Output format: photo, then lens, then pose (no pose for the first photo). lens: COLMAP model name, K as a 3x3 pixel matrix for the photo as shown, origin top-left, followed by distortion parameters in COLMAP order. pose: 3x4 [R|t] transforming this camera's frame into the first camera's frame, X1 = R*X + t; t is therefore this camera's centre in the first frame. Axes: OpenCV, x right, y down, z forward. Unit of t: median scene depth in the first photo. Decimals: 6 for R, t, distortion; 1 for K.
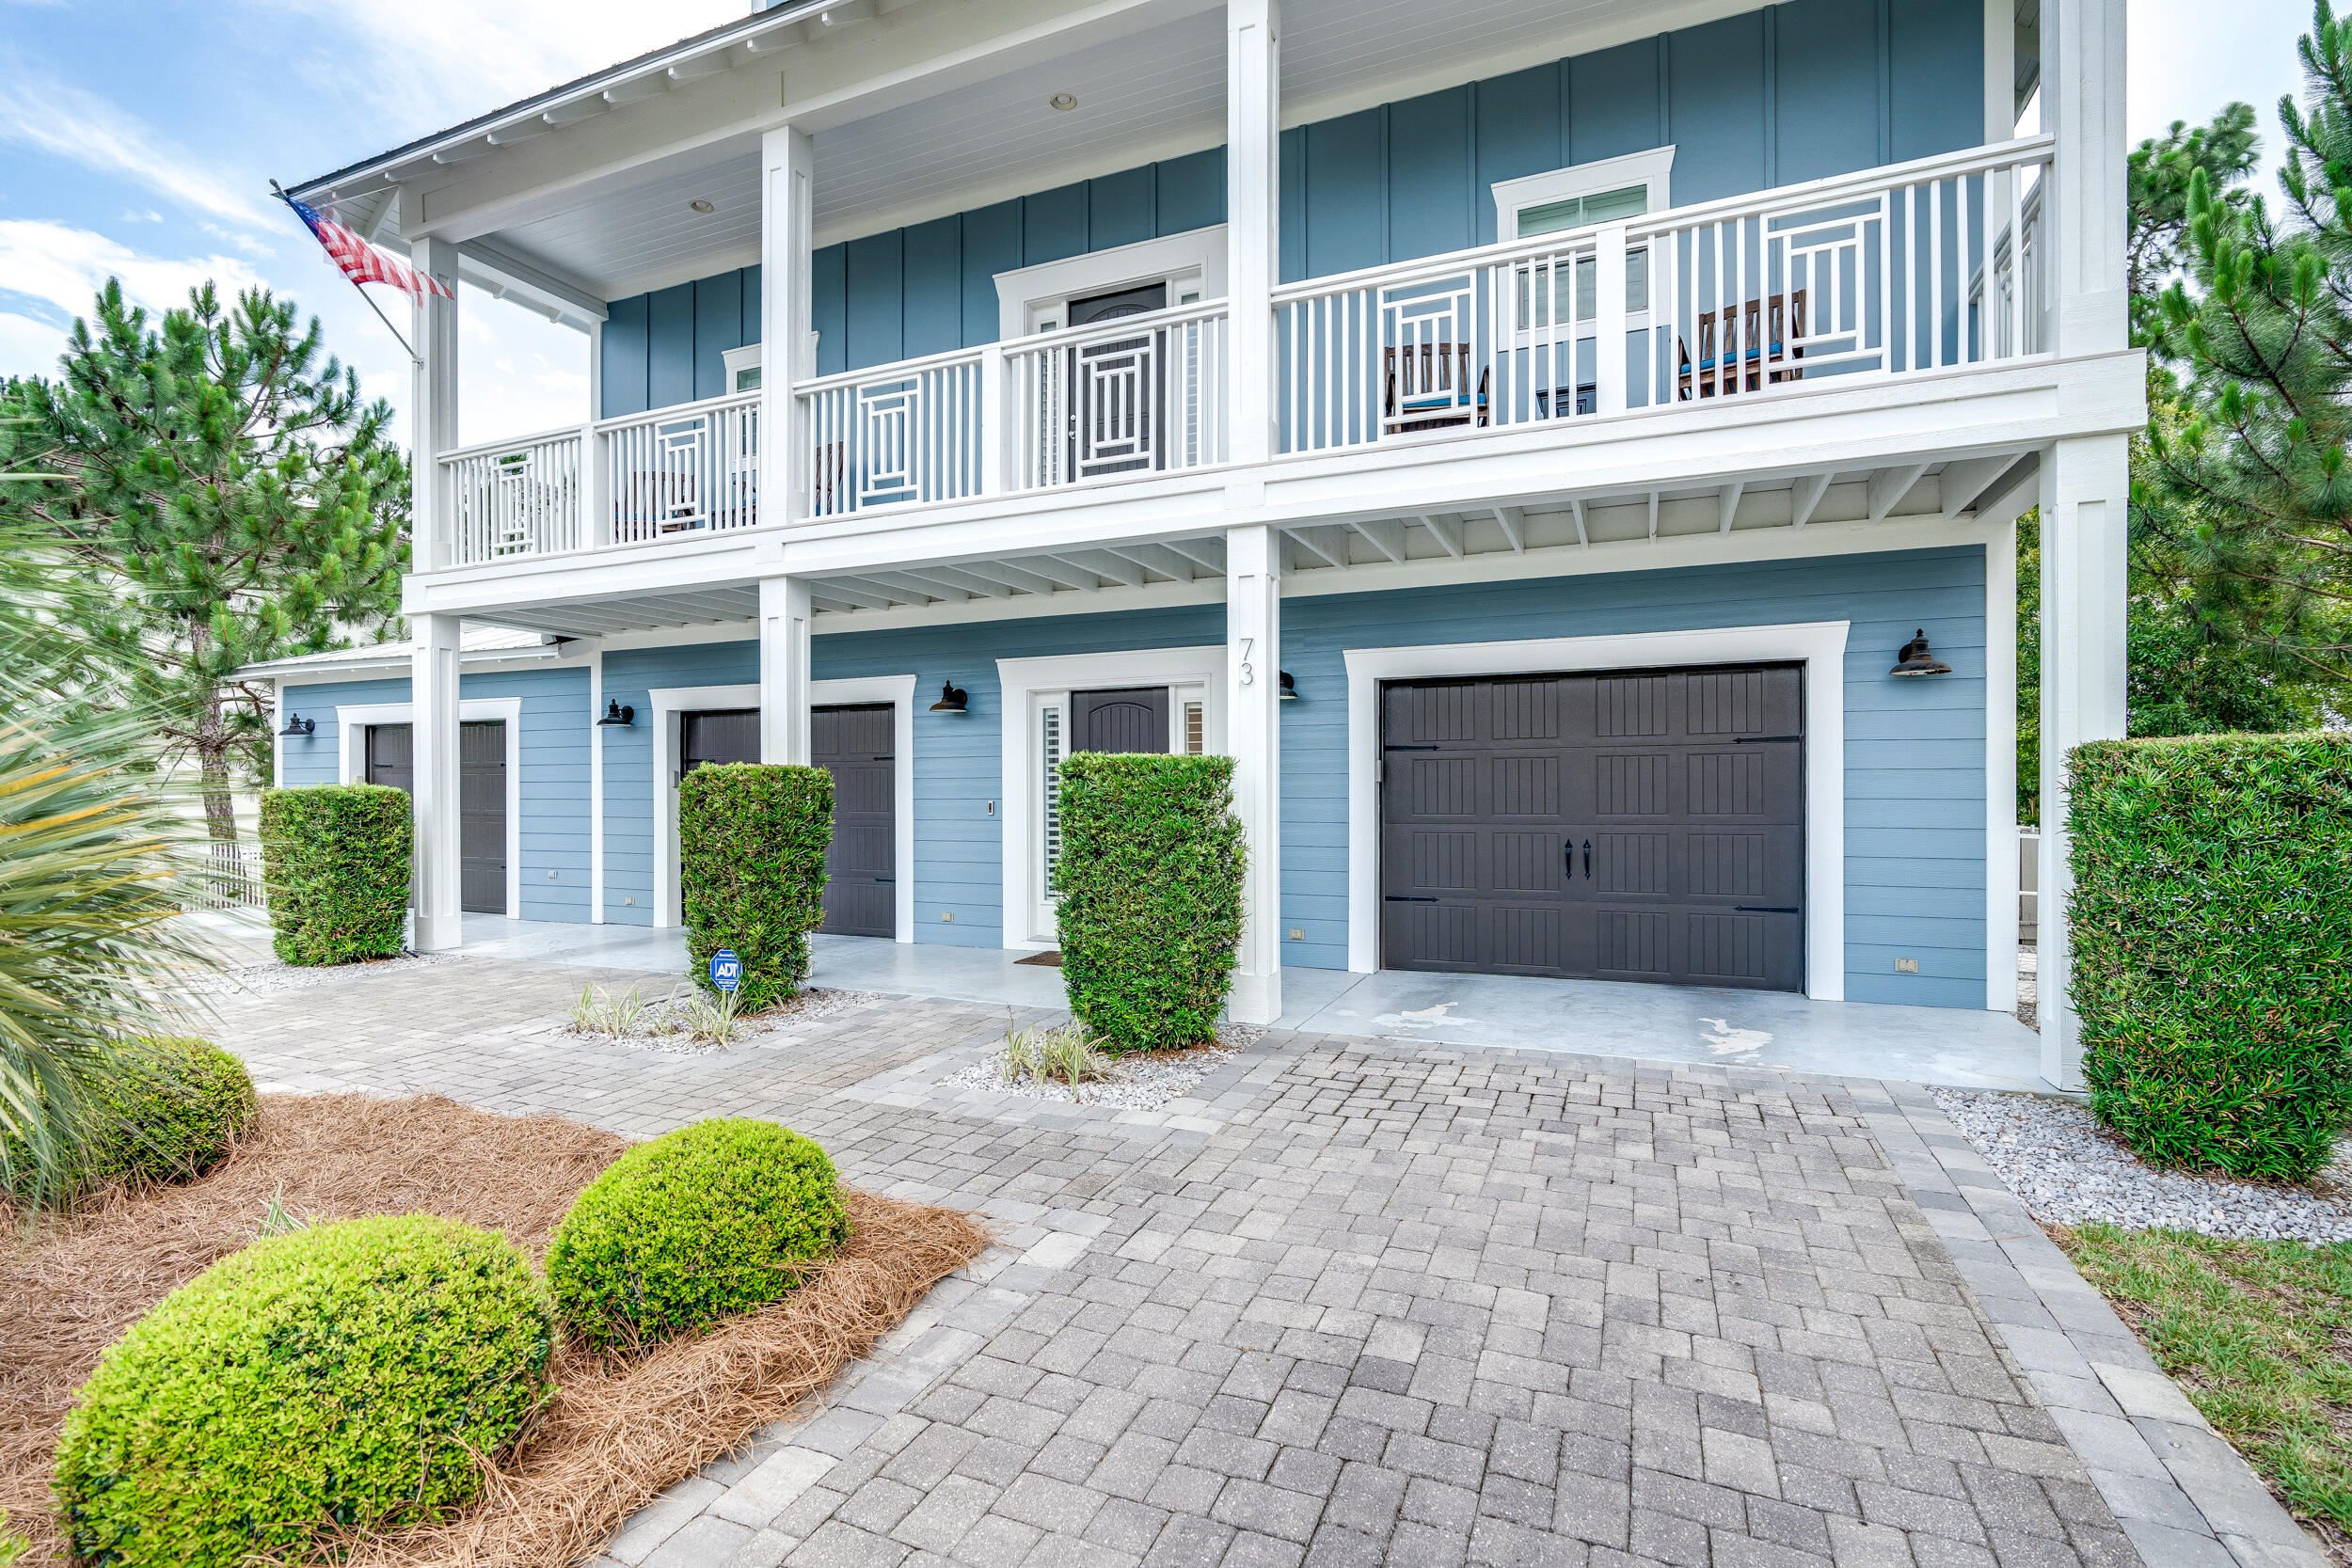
lens RADIAL K [[1079.3, 0, 1176.0], [0, 1079.3, 784.0], [0, 0, 1]] dist [-0.005962, 0.000313]
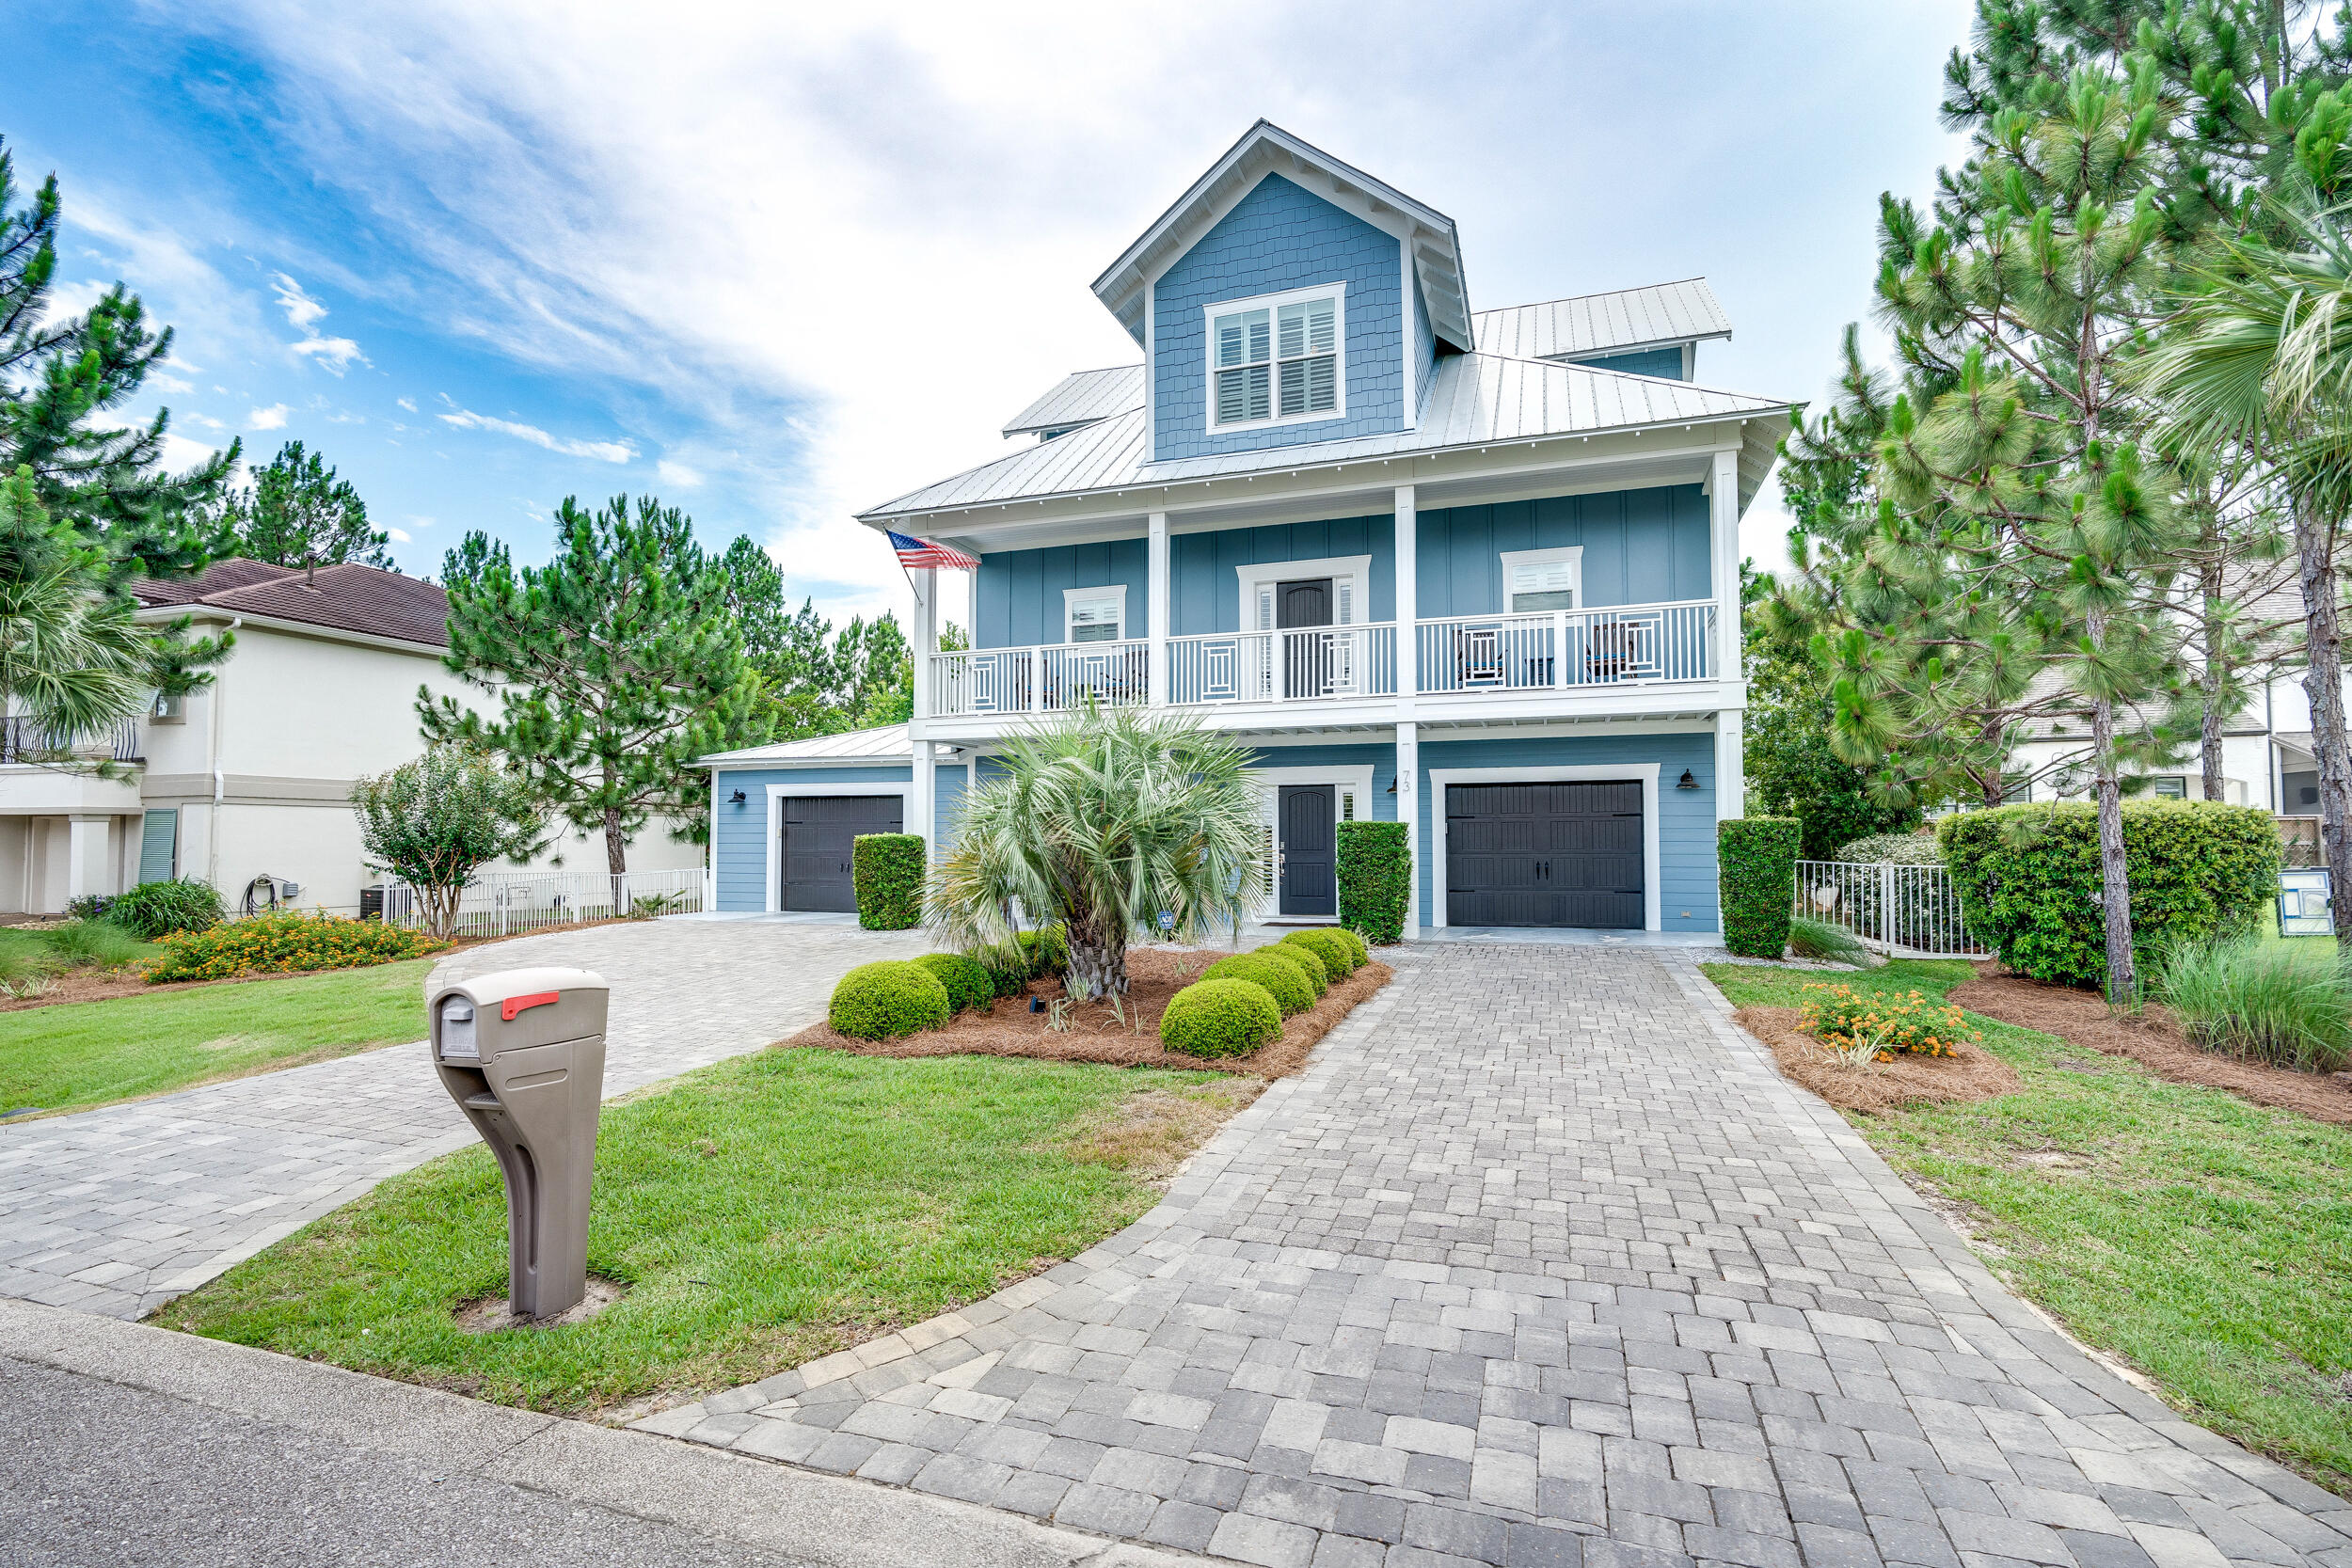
lens RADIAL K [[1079.3, 0, 1176.0], [0, 1079.3, 784.0], [0, 0, 1]] dist [-0.005962, 0.000313]
pose [[0.997210, 0.005862, 0.074412, -0.544490], [-0.002326, 0.998868, -0.047518, 0.002638], [-0.074607, 0.047212, 0.996095, -1.149113]]
